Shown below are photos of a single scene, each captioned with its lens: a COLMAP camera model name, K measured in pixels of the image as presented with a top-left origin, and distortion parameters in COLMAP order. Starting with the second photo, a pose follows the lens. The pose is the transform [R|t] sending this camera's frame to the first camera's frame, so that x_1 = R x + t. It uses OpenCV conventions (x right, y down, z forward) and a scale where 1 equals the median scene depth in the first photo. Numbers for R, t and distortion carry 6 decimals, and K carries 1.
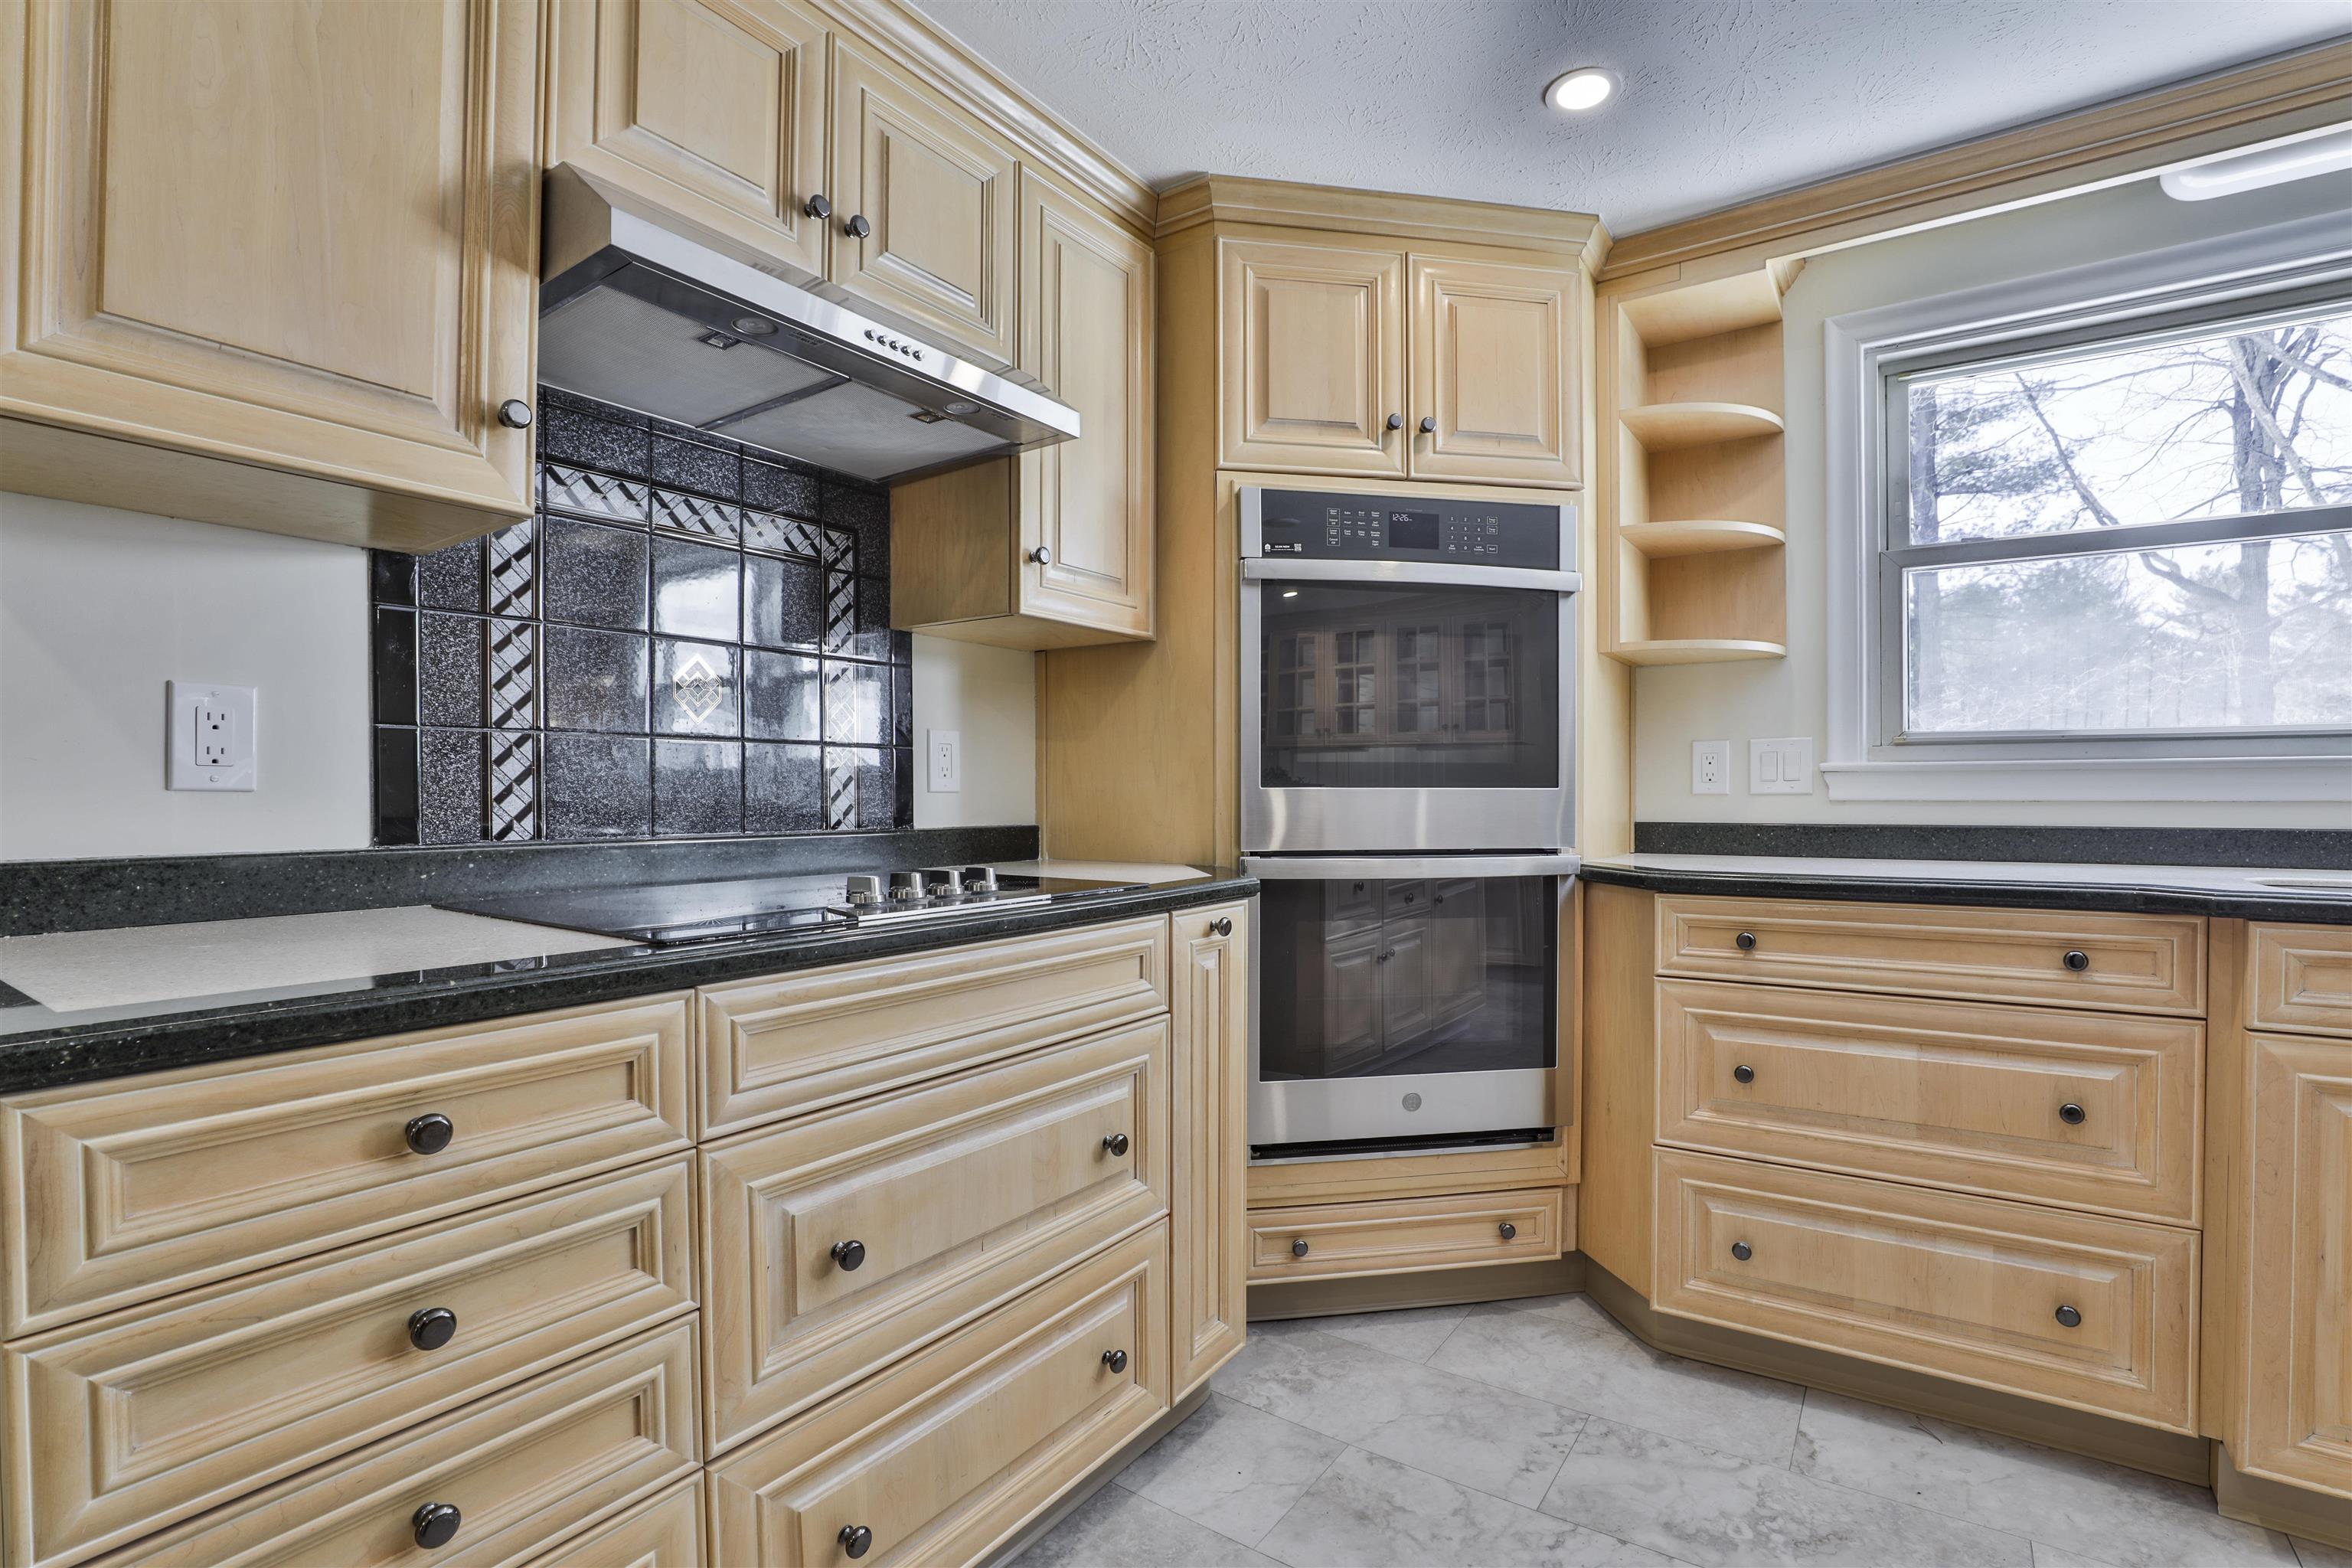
lens RADIAL K [[1115.2, 0, 1262.6], [0, 1115.2, 782.0], [0, 0, 1]] dist [-0.029755, 0.009403]
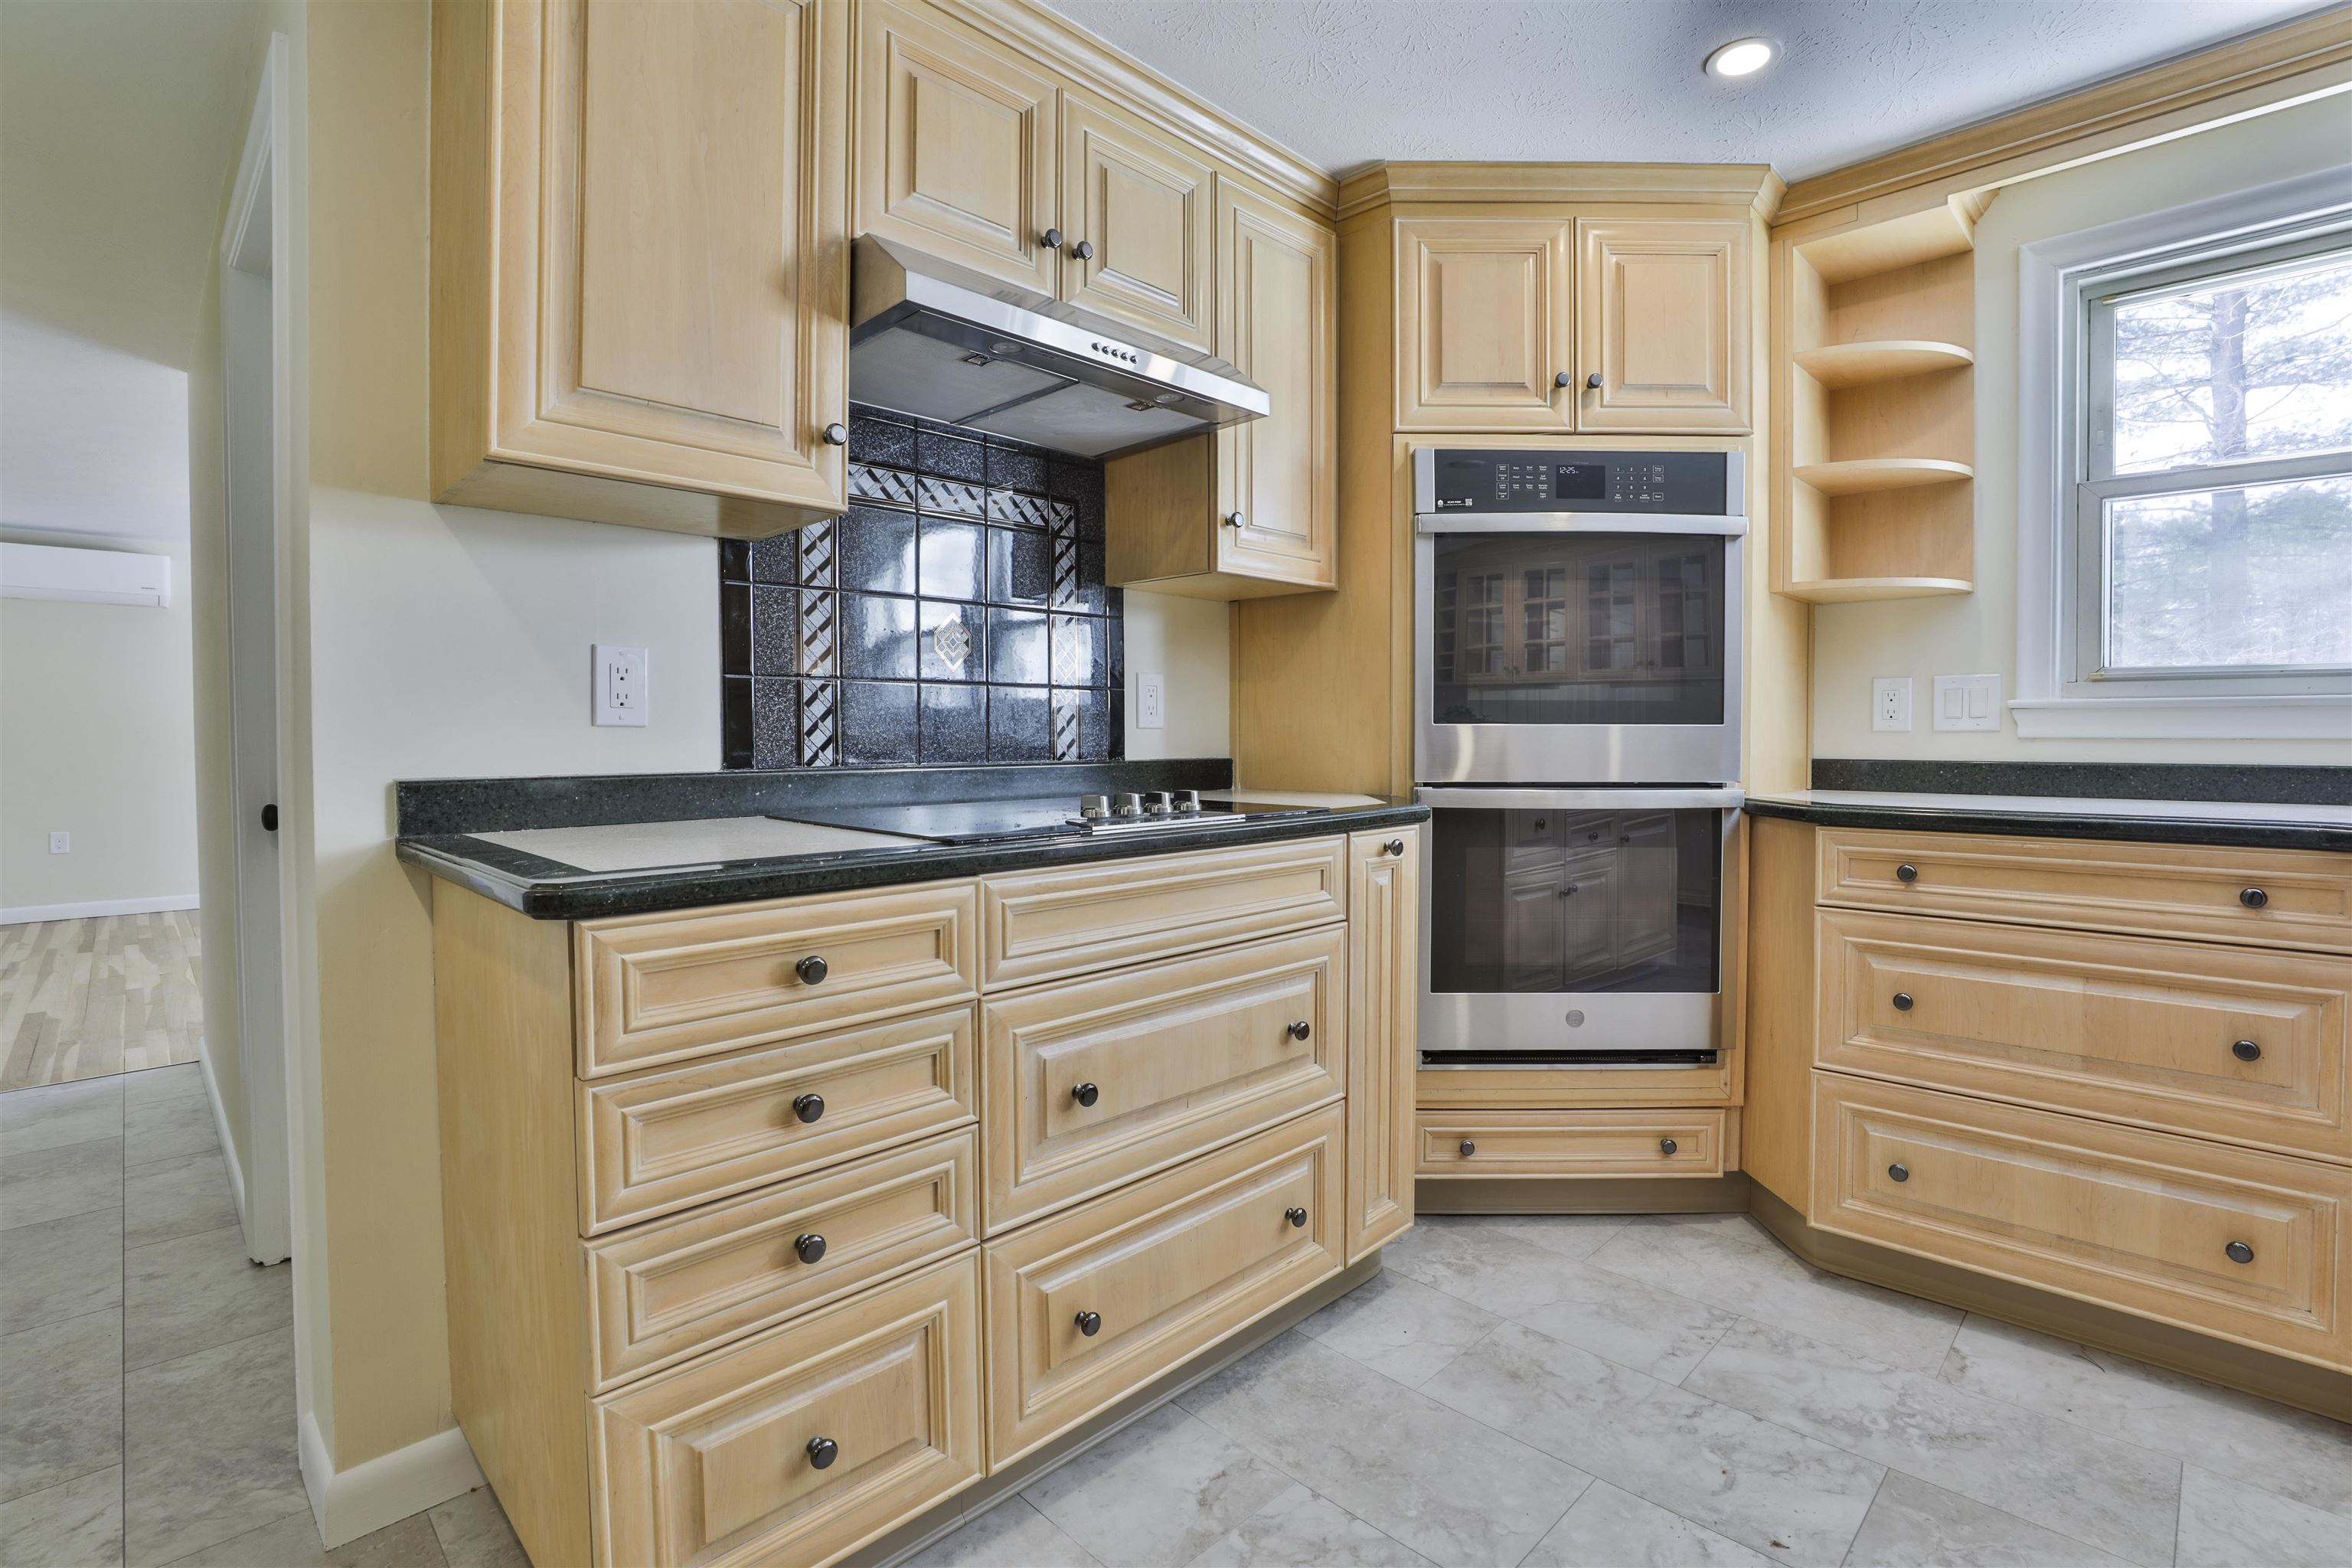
lens RADIAL K [[1103.9, 0, 1172.5], [0, 1103.9, 762.8], [0, 0, 1]] dist [-0.050515, 0.015720]
pose [[0.969214, 0.008665, -0.246066, 0.019068], [0.000779, 0.999268, 0.038255, 0.001837], [0.246217, -0.037269, 0.968498, -0.126709]]
